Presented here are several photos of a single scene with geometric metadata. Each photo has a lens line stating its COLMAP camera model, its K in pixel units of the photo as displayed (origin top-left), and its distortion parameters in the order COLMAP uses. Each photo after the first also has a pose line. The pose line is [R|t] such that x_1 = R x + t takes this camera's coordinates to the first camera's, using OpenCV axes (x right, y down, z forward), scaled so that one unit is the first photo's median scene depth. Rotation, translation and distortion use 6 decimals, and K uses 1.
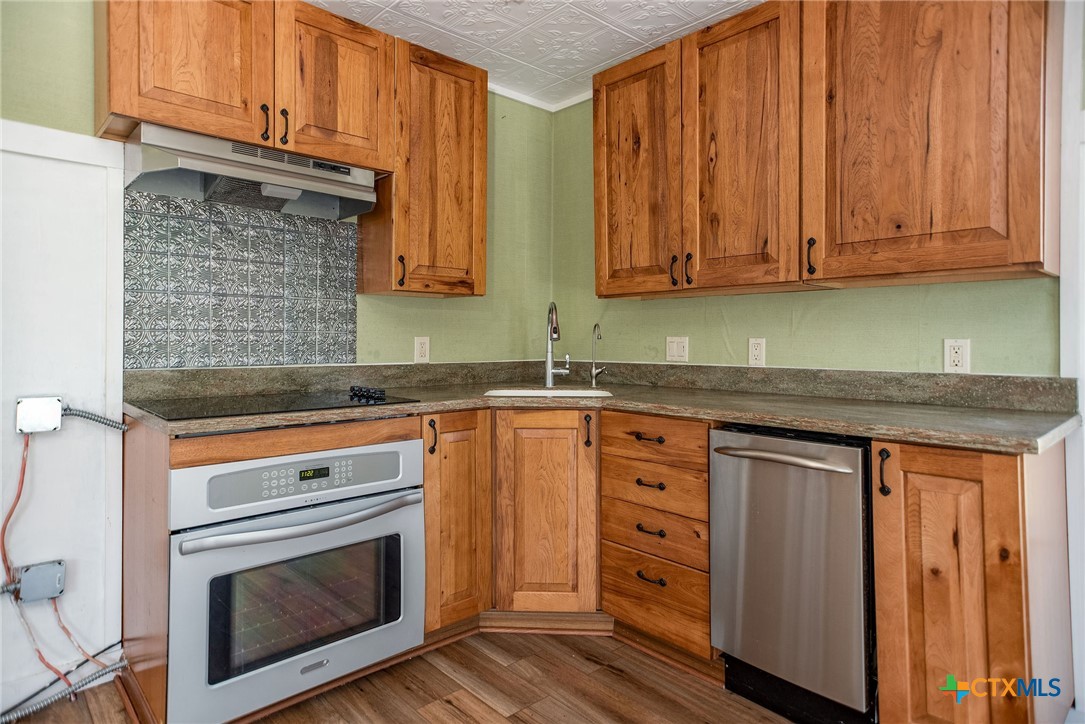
lens RADIAL K [[610.7, 0, 523.5], [0, 610.7, 333.9], [0, 0, 1]] dist [-0.000858, 0.026713]
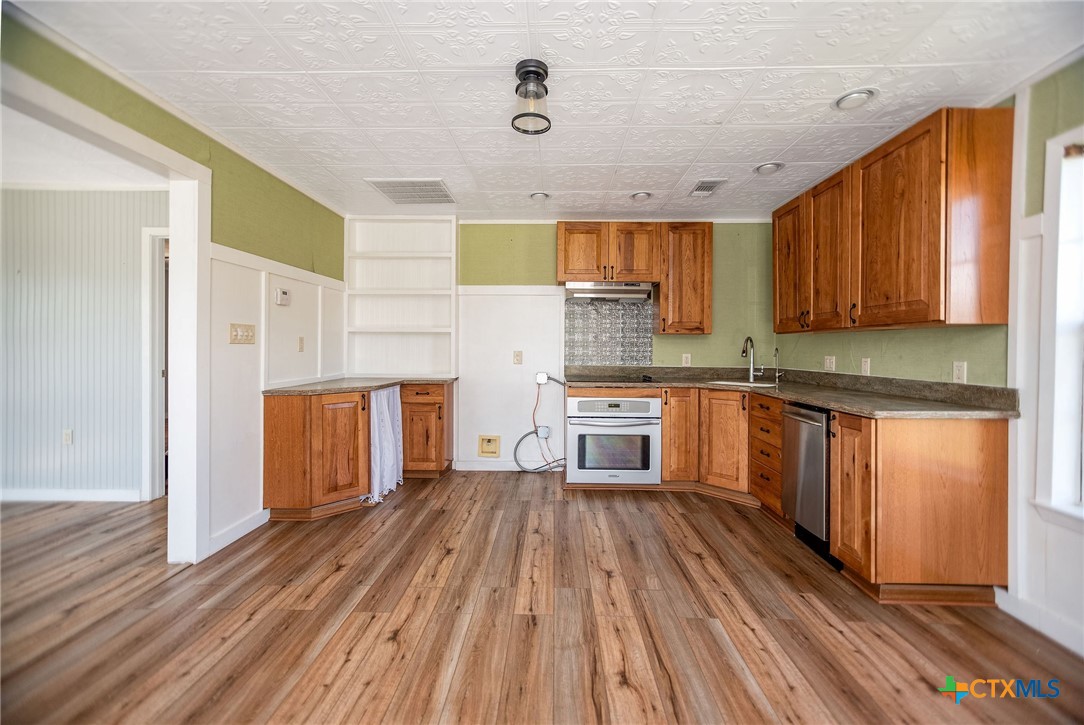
lens RADIAL K [[431.3, 0, 542.2], [0, 431.3, 347.8], [0, 0, 1]] dist [-0.002067, 0.000080]
pose [[0.726024, 0.004029, -0.687658, 0.612409], [0.000464, 0.999980, 0.006348, -0.031968], [0.687669, -0.004928, 0.726007, -0.498771]]
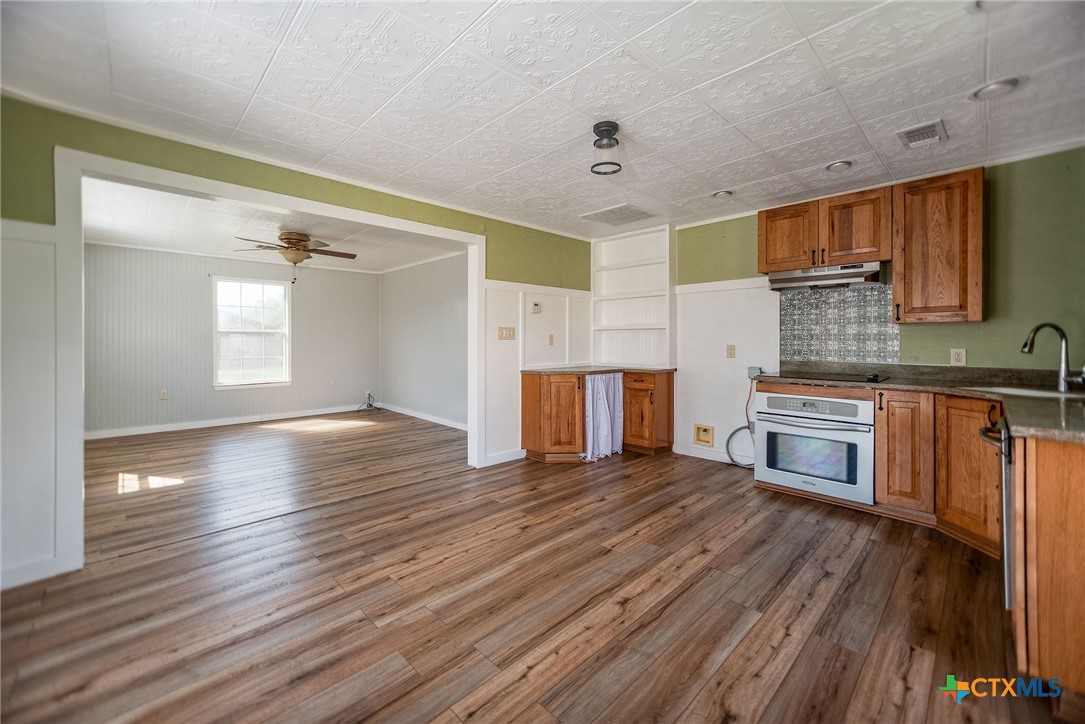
lens RADIAL K [[431.2, 0, 545.0], [0, 431.2, 339.4], [0, 0, 1]] dist [-0.000086, 0.000253]
pose [[0.045227, -0.006356, -0.998956, 1.103523], [0.006501, 0.999960, -0.006068, -0.024263], [0.998956, -0.006220, 0.045267, -0.106465]]
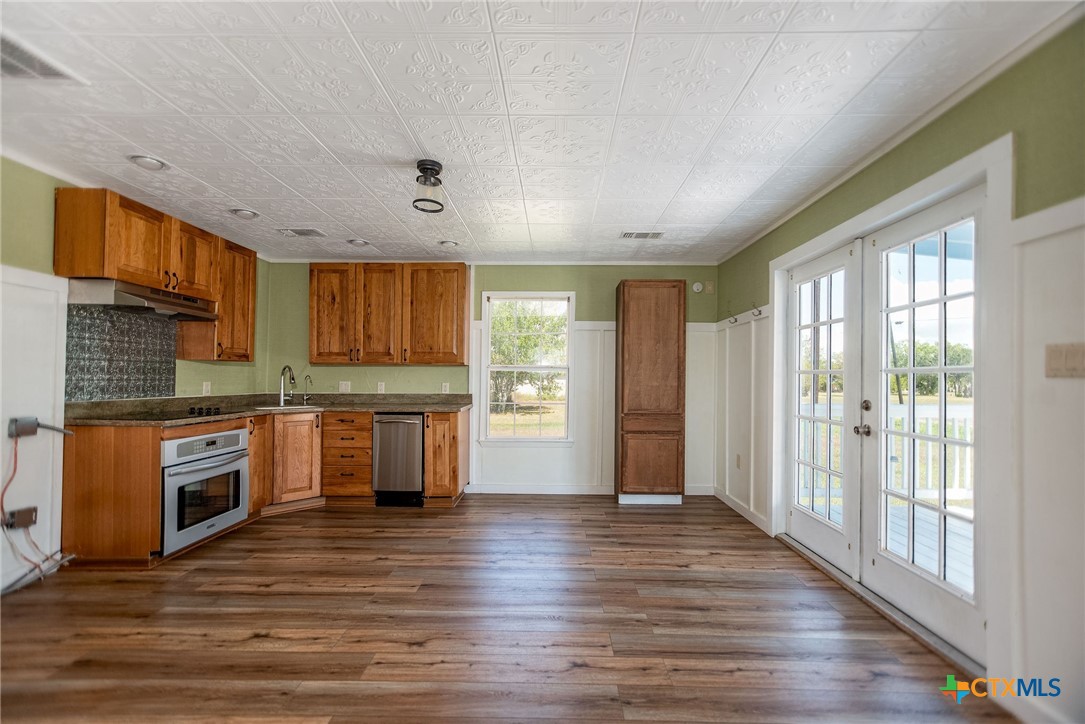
lens RADIAL K [[466.0, 0, 548.2], [0, 466.0, 367.9], [0, 0, 1]] dist [-0.000266, 0.000152]
pose [[0.677473, 0.018197, 0.735322, -0.647678], [-0.010832, 0.999832, -0.014763, -0.035435], [-0.735468, 0.002036, 0.677557, -0.935740]]
